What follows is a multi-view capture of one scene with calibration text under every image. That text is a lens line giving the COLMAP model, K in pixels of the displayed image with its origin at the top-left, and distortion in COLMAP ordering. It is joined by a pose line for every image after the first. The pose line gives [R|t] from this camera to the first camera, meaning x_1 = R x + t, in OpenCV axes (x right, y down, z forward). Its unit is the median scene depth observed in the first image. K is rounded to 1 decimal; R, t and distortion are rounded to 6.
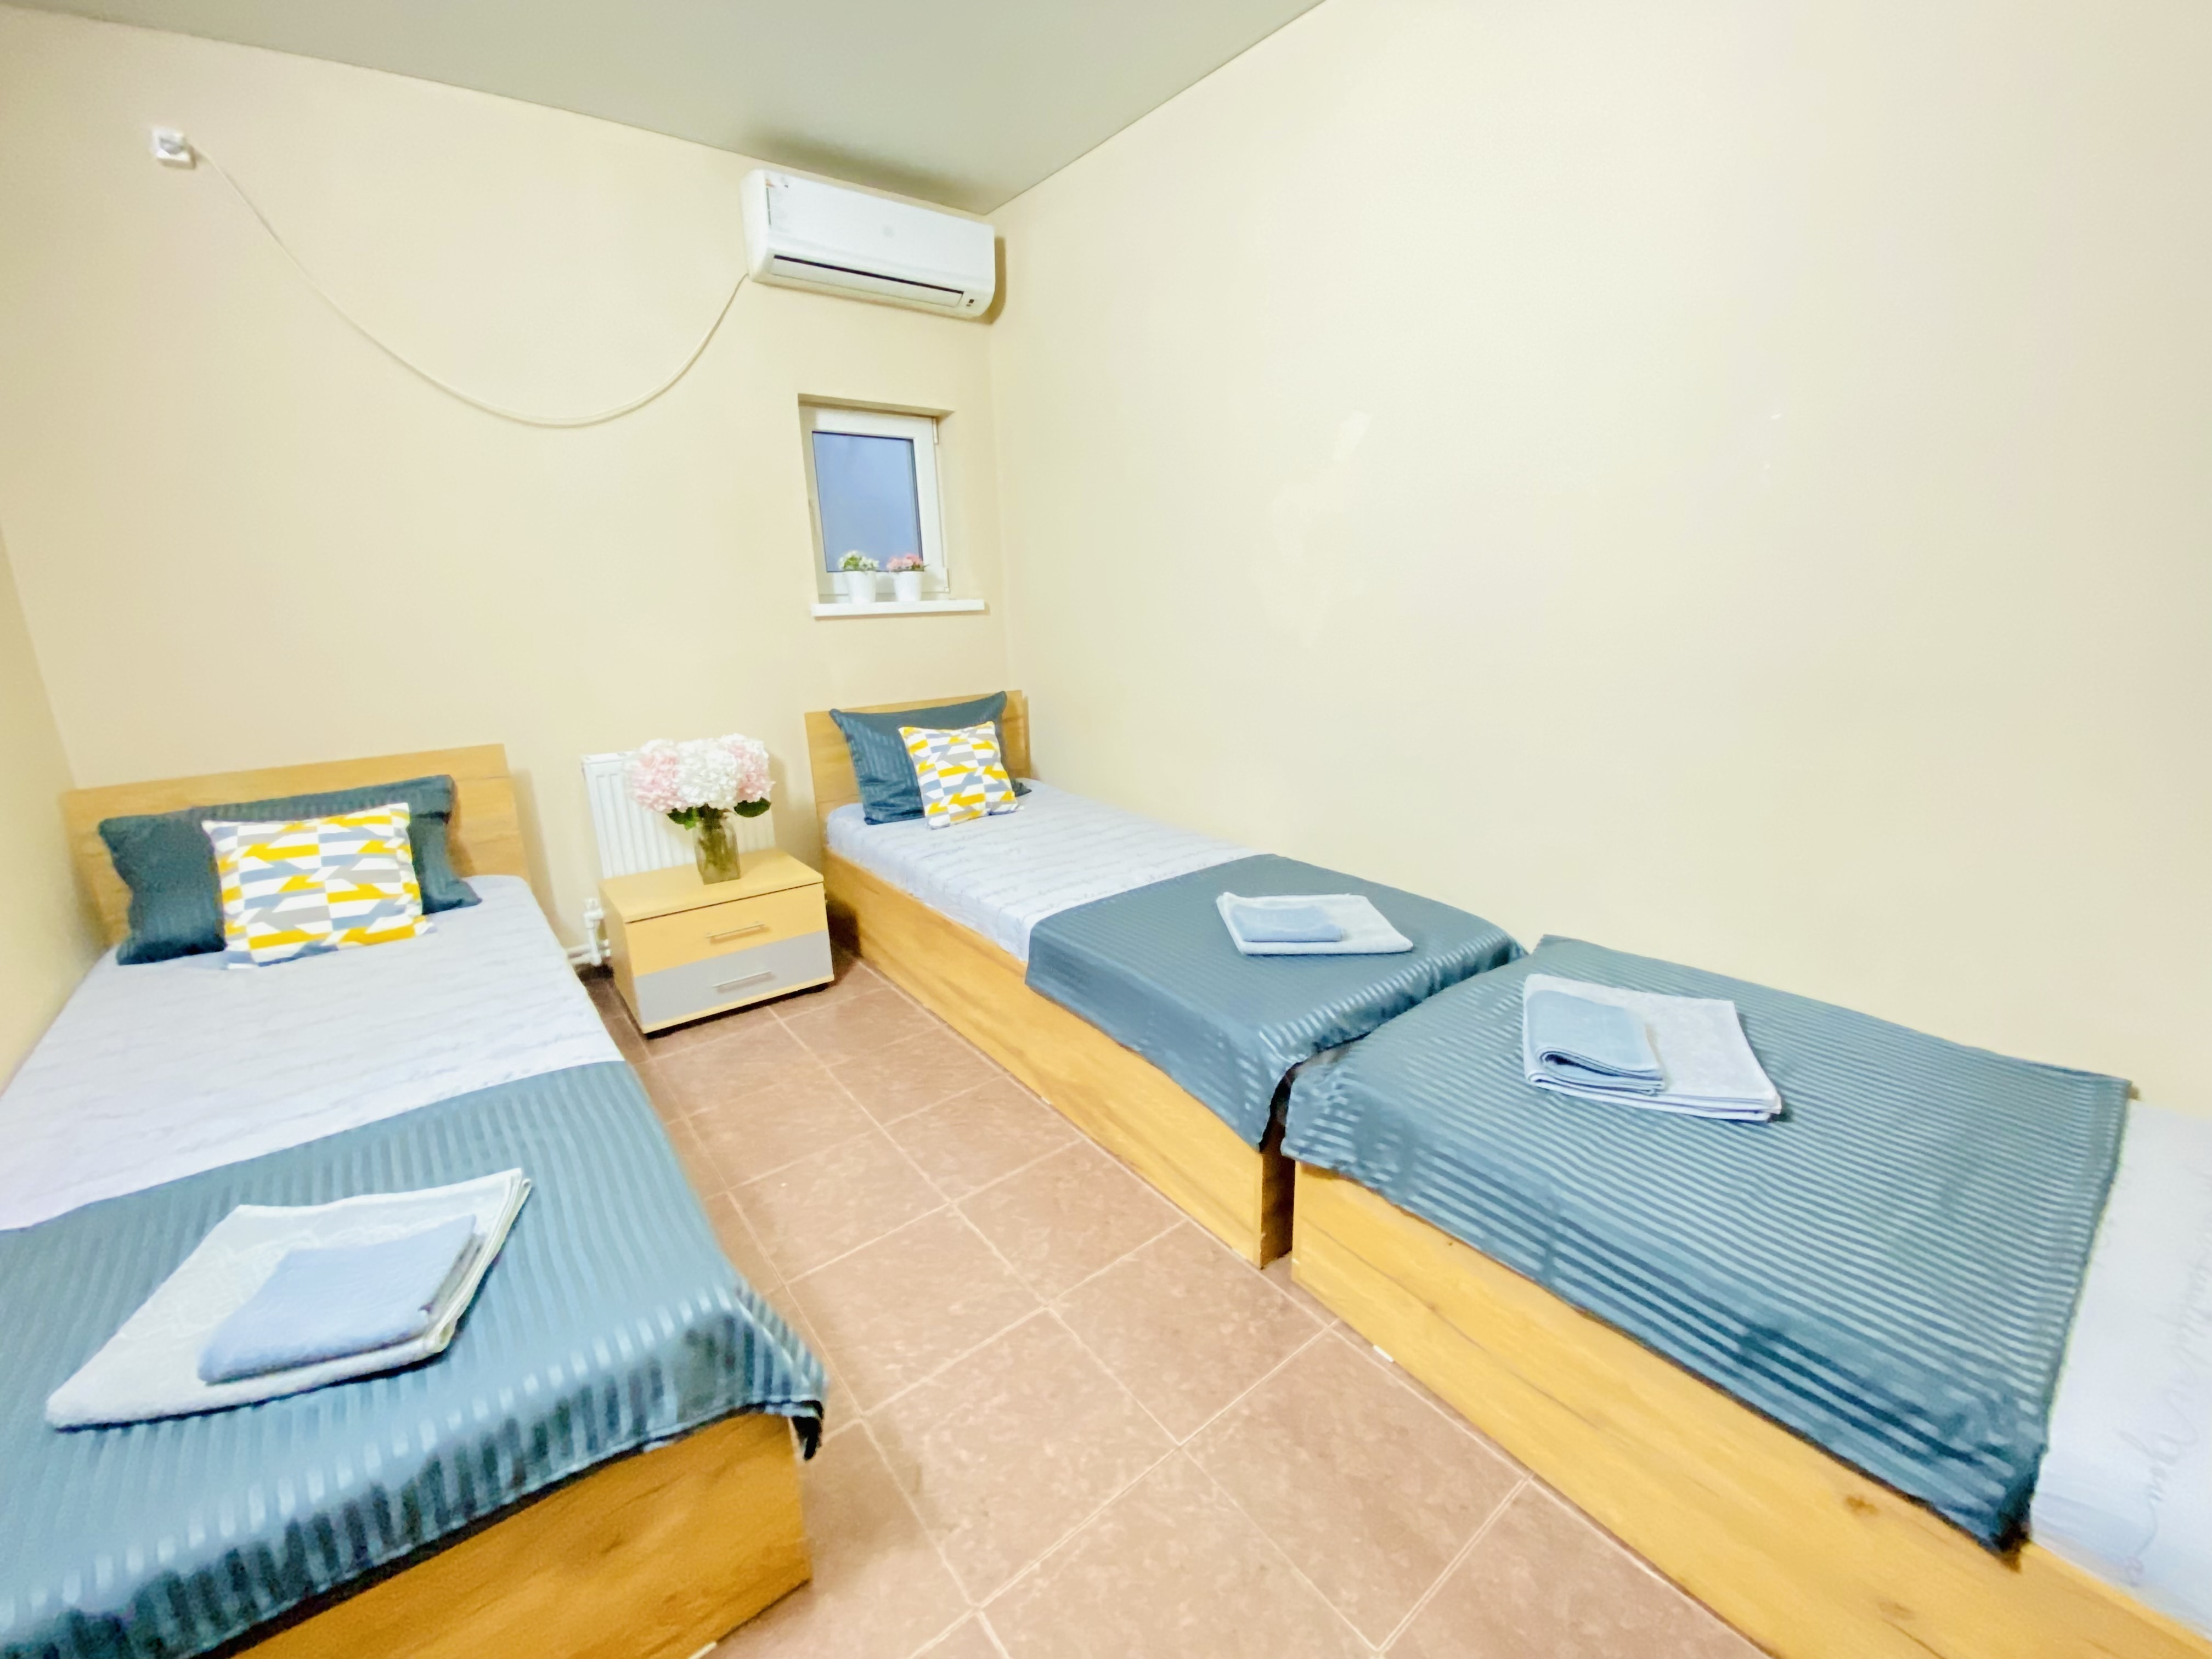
lens RADIAL K [[873.5, 0, 1087.9], [0, 873.5, 836.3], [0, 0, 1]] dist [0.016869, -0.013836]
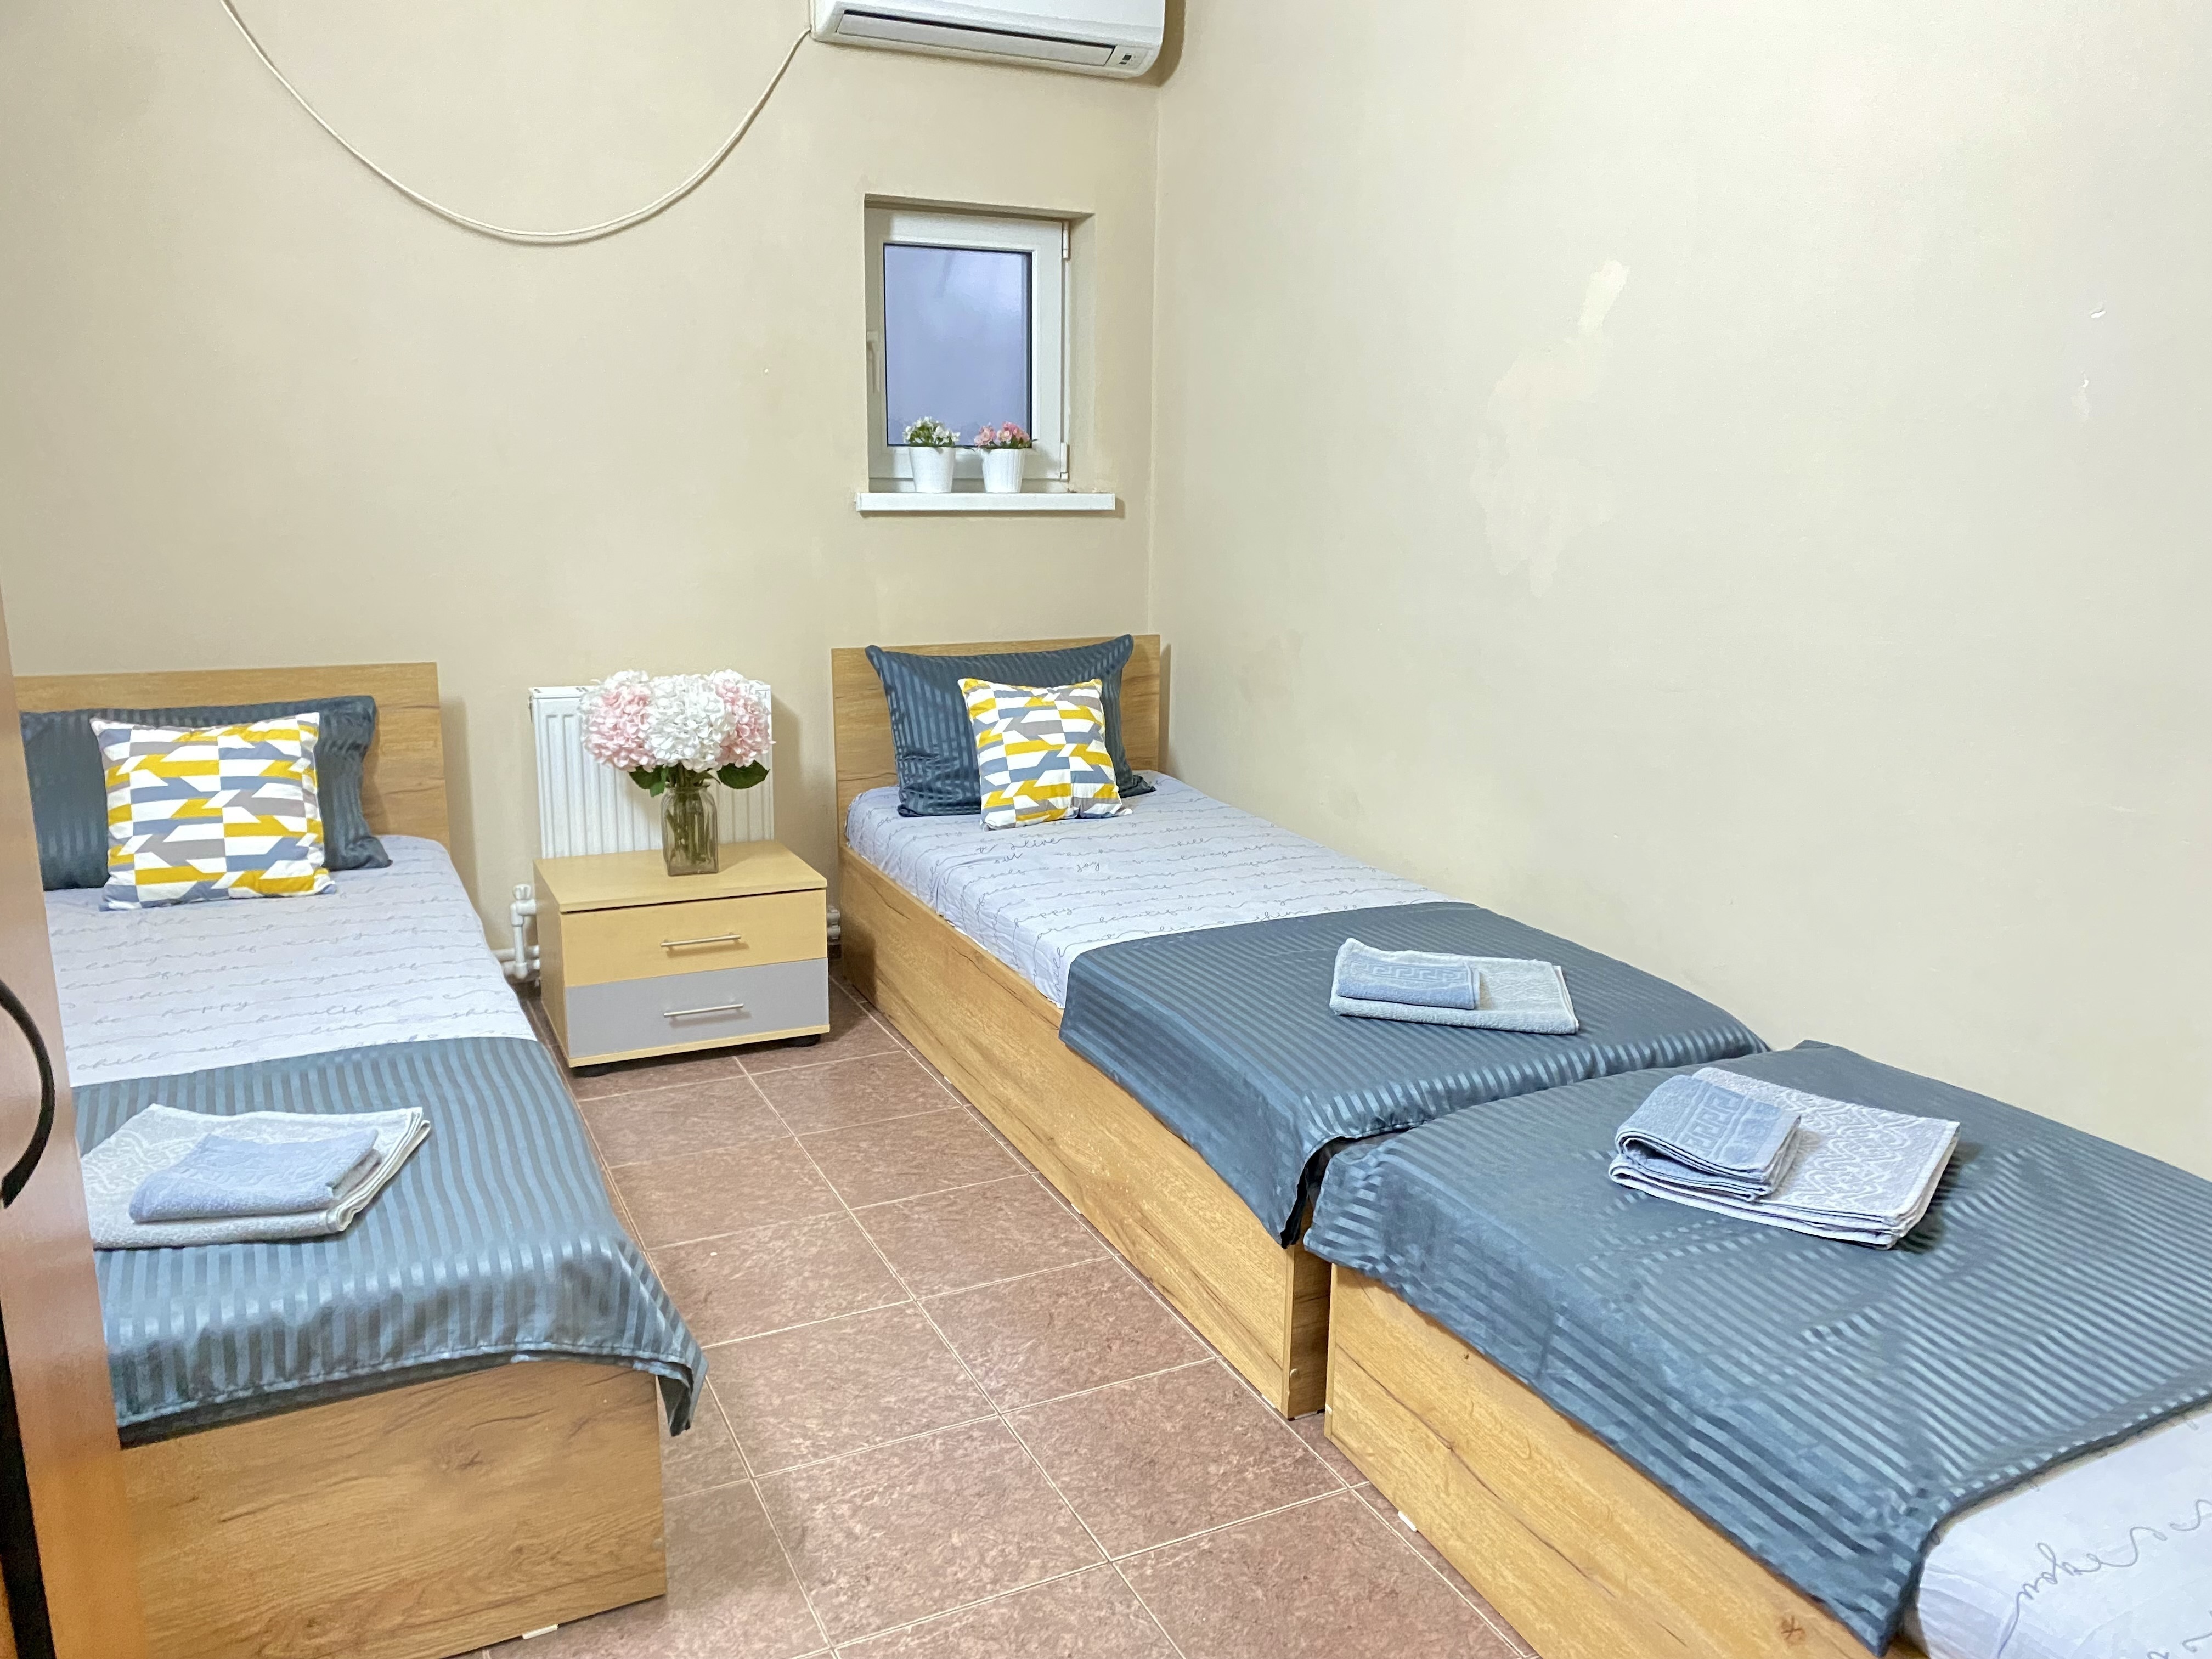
lens RADIAL K [[1561.1, 0, 1064.3], [0, 1561.1, 854.2], [0, 0, 1]] dist [0.000704, 0.060761]
pose [[0.978101, 0.088593, -0.188335, 0.174778], [-0.093827, 0.995406, -0.019042, 0.045622], [0.185783, 0.036296, 0.981920, -0.290005]]
